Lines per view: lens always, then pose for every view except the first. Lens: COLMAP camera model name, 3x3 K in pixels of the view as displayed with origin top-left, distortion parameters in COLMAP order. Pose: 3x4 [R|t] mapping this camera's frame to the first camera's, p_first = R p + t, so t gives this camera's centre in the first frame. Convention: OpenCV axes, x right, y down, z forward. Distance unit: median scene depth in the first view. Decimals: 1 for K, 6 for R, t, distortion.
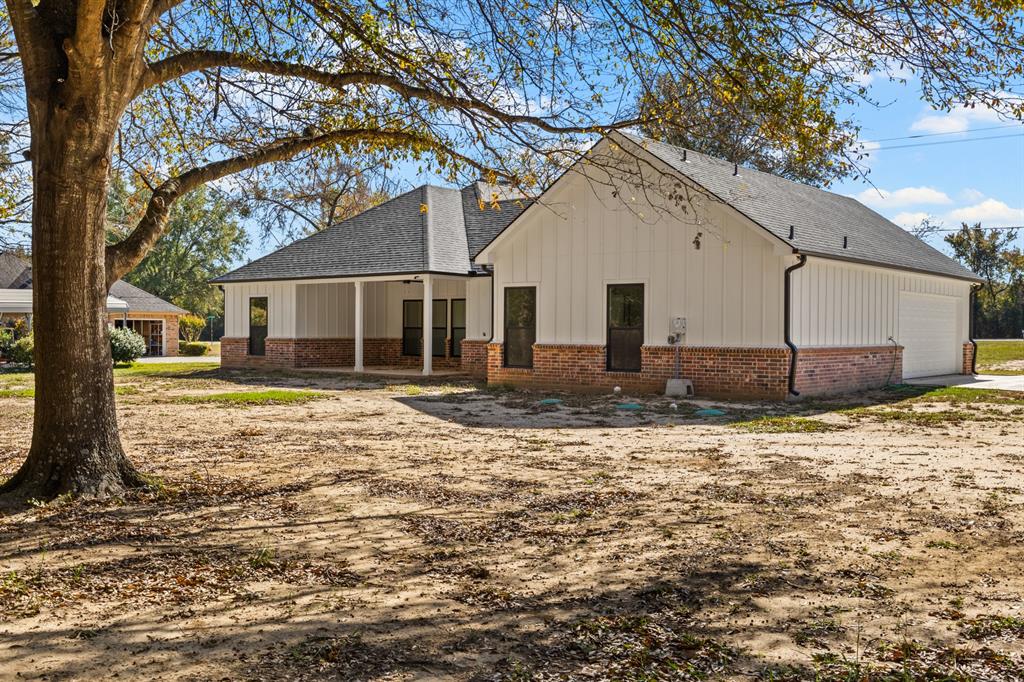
lens RADIAL K [[1039.1, 0, 512.0], [0, 1039.1, 341.0], [0, 0, 1]] dist [0.008292, 0.003266]
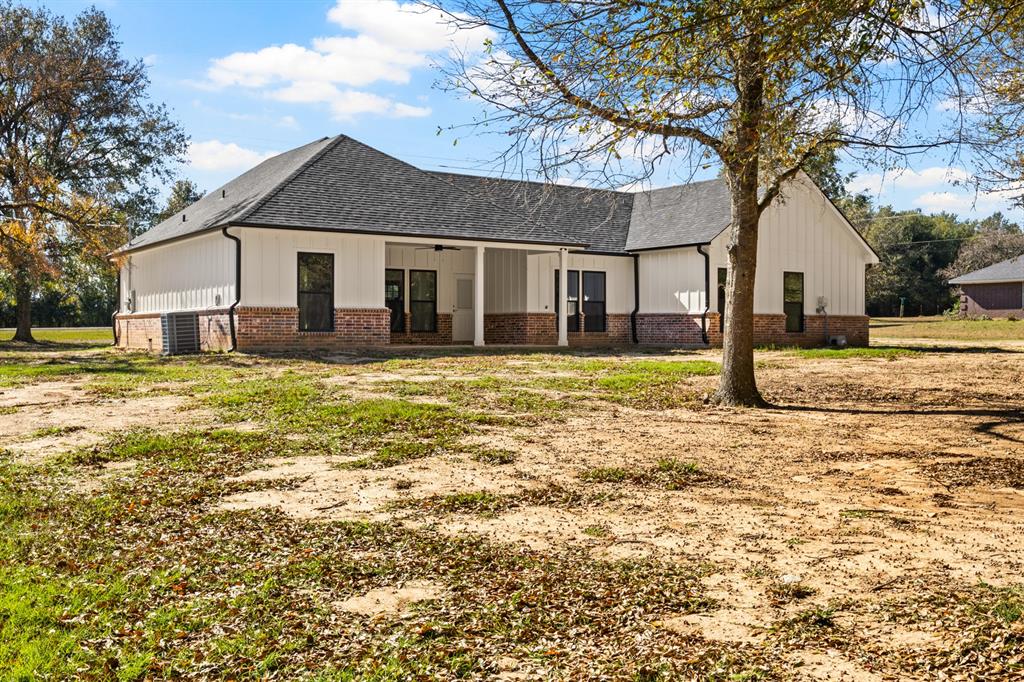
lens RADIAL K [[1039.1, 0, 512.0], [0, 1039.1, 341.0], [0, 0, 1]] dist [0.008292, 0.003266]
pose [[0.263994, -0.013215, 0.964434, -1.267998], [0.011159, 0.999881, 0.010646, 0.019856], [-0.964460, 0.007952, 0.264110, 0.921723]]
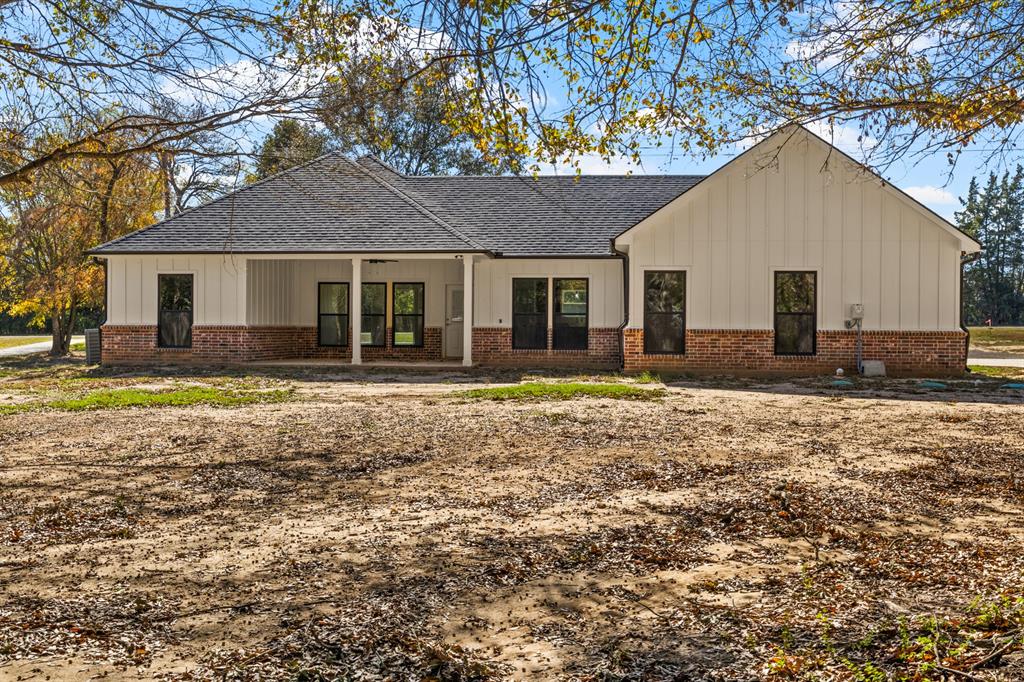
lens RADIAL K [[1039.1, 0, 512.0], [0, 1039.1, 341.0], [0, 0, 1]] dist [0.008292, 0.003266]
pose [[0.825595, -0.007932, 0.564208, -0.659509], [0.004933, 0.999964, 0.006840, 0.006281], [-0.564242, -0.002864, 0.825605, 0.278089]]
